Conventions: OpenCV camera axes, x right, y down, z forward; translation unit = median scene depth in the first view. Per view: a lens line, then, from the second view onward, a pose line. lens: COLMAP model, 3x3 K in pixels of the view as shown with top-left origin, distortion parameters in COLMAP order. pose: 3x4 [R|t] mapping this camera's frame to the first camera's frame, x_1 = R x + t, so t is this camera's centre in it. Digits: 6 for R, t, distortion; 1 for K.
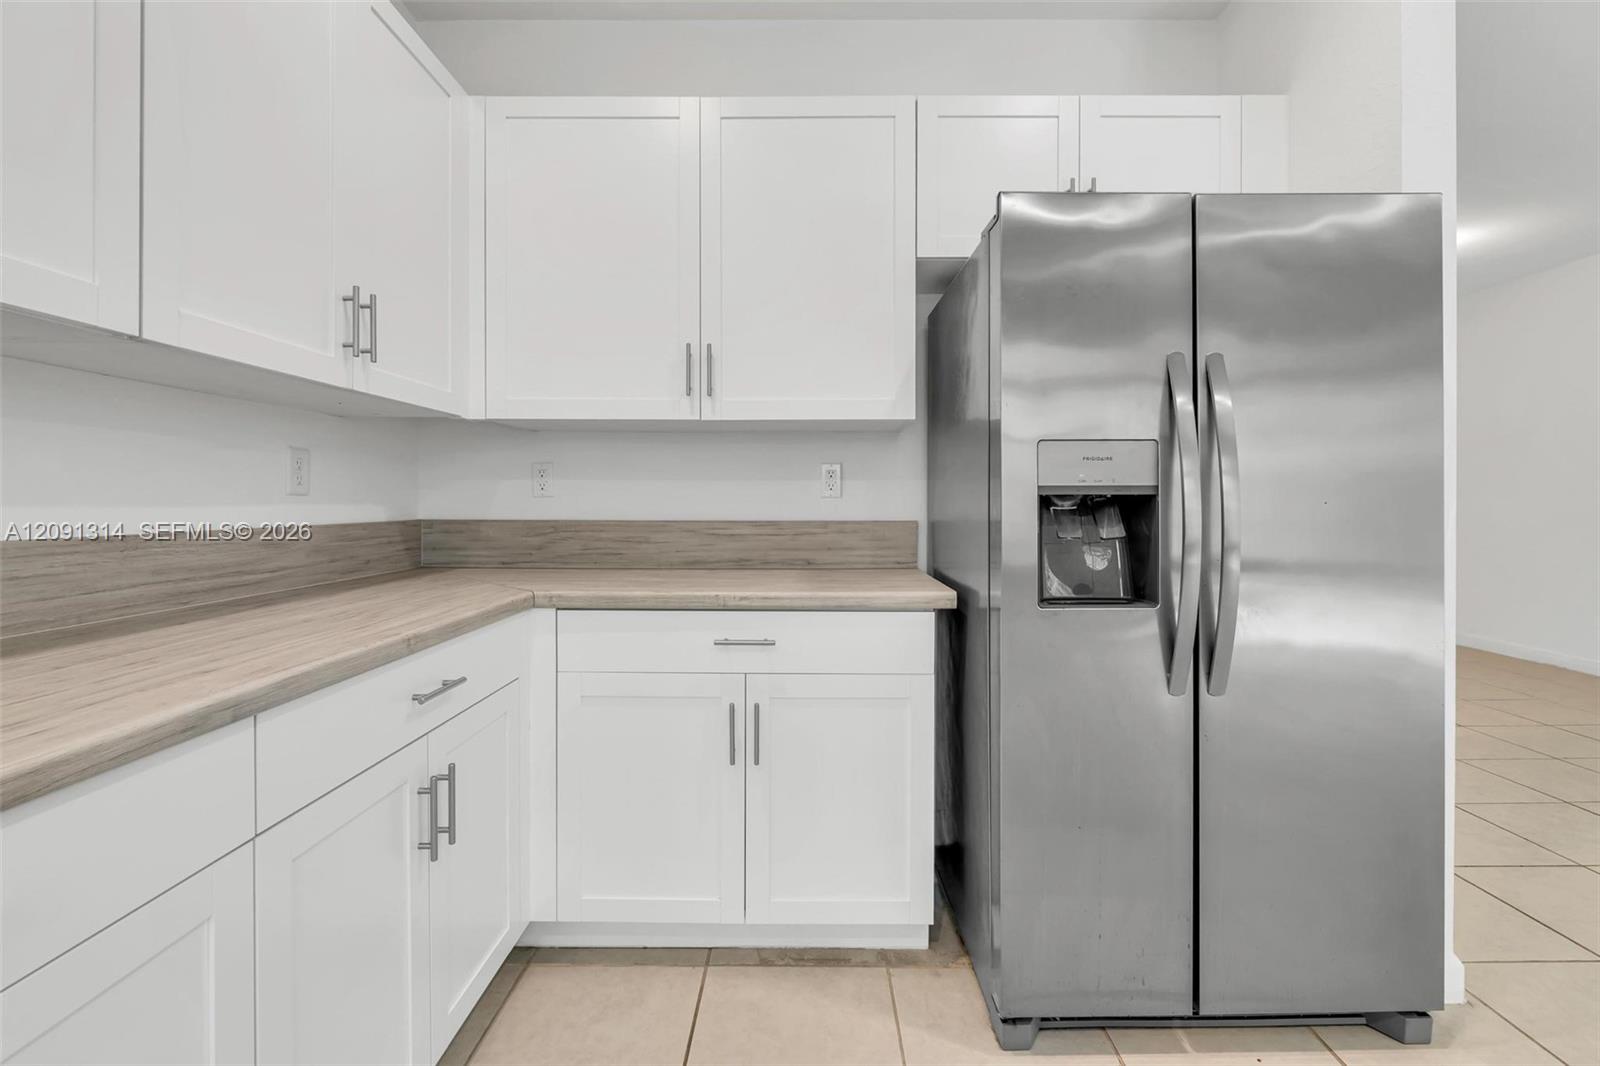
lens RADIAL K [[685.0, 0, 810.2], [0, 685.0, 520.4], [0, 0, 1]] dist [-0.000739, 0.000065]
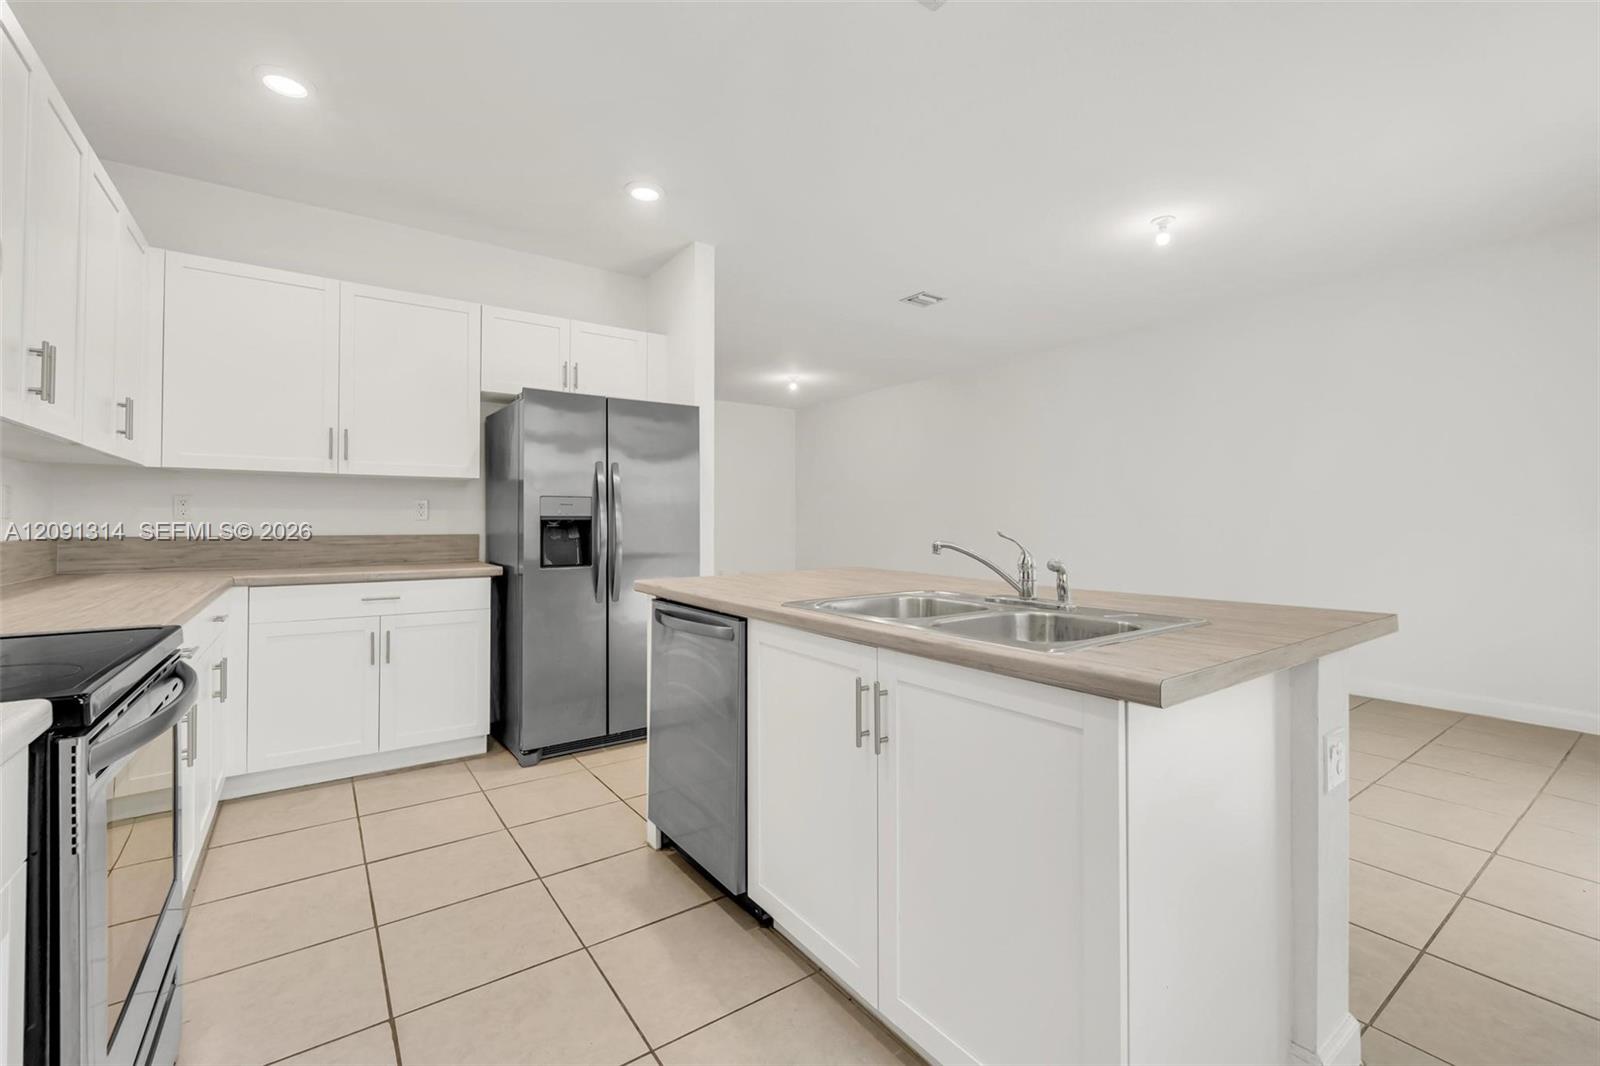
lens RADIAL K [[673.3, 0, 799.9], [0, 673.3, 505.8], [0, 0, 1]] dist [-0.002533, -0.000244]
pose [[0.814665, 0.013847, 0.579766, -0.214820], [0.016511, 0.998756, -0.047055, 0.028930], [-0.579696, 0.047906, 0.813423, -1.082079]]
